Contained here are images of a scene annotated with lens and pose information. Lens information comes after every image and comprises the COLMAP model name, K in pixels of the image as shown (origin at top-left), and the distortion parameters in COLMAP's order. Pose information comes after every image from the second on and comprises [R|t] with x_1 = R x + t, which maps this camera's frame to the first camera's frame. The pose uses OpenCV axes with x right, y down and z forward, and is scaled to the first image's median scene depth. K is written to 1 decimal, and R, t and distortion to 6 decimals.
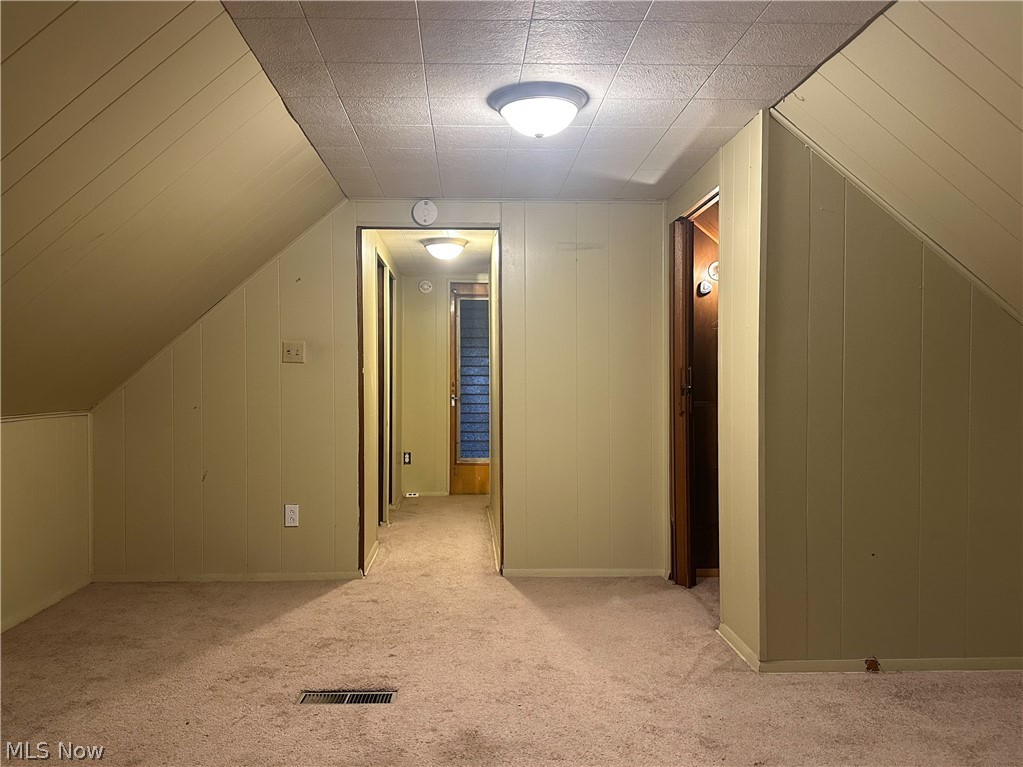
lens RADIAL K [[807.9, 0, 494.4], [0, 807.9, 395.6], [0, 0, 1]] dist [0.081314, -0.078109]
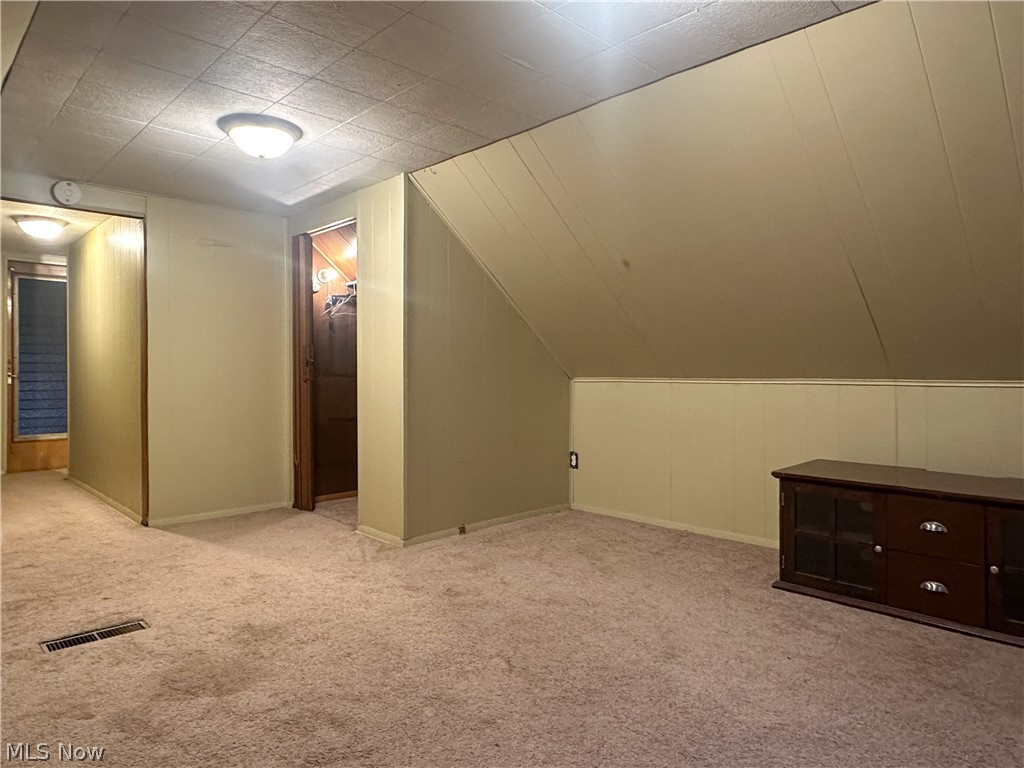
lens RADIAL K [[641.7, 0, 509.8], [0, 641.7, 376.8], [0, 0, 1]] dist [0.011078, -0.011988]
pose [[0.743690, -0.005275, 0.668504, -0.298067], [0.009137, 0.999956, -0.002274, 0.028460], [-0.668462, 0.007799, 0.743705, -0.005361]]
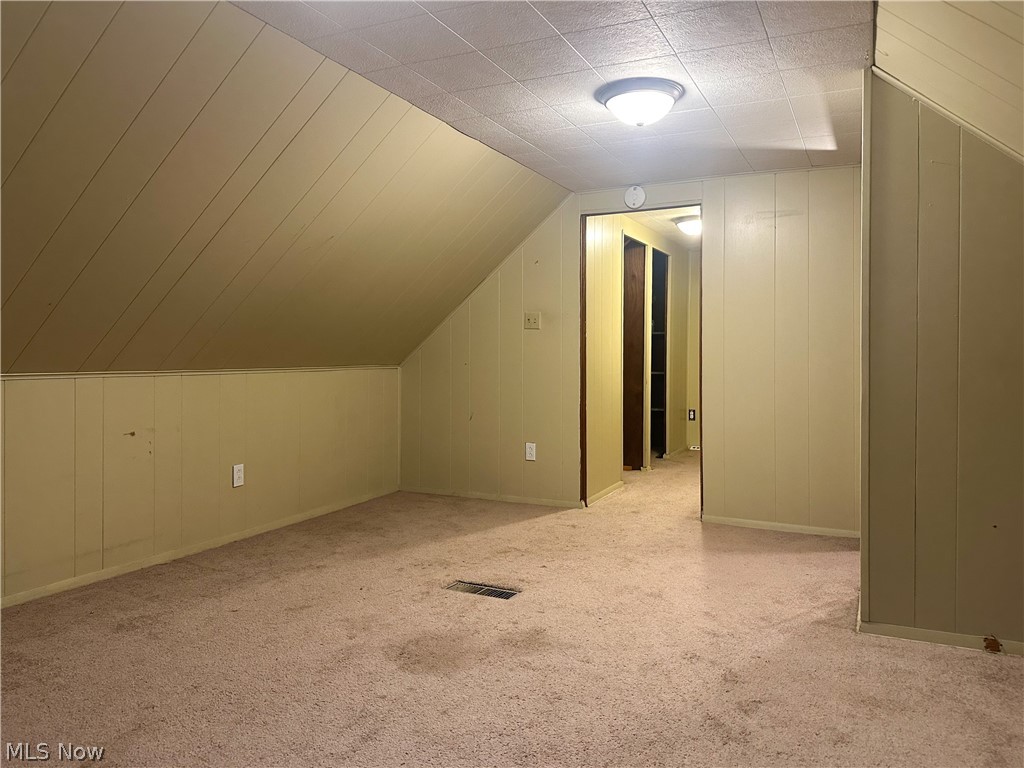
lens RADIAL K [[716.2, 0, 532.3], [0, 716.2, 363.9], [0, 0, 1]] dist [0.031380, -0.035912]
pose [[0.895129, 0.012942, -0.445620, 0.333977], [-0.011481, 0.999916, 0.005980, 0.009113], [0.445660, -0.000237, 0.895202, 0.031607]]
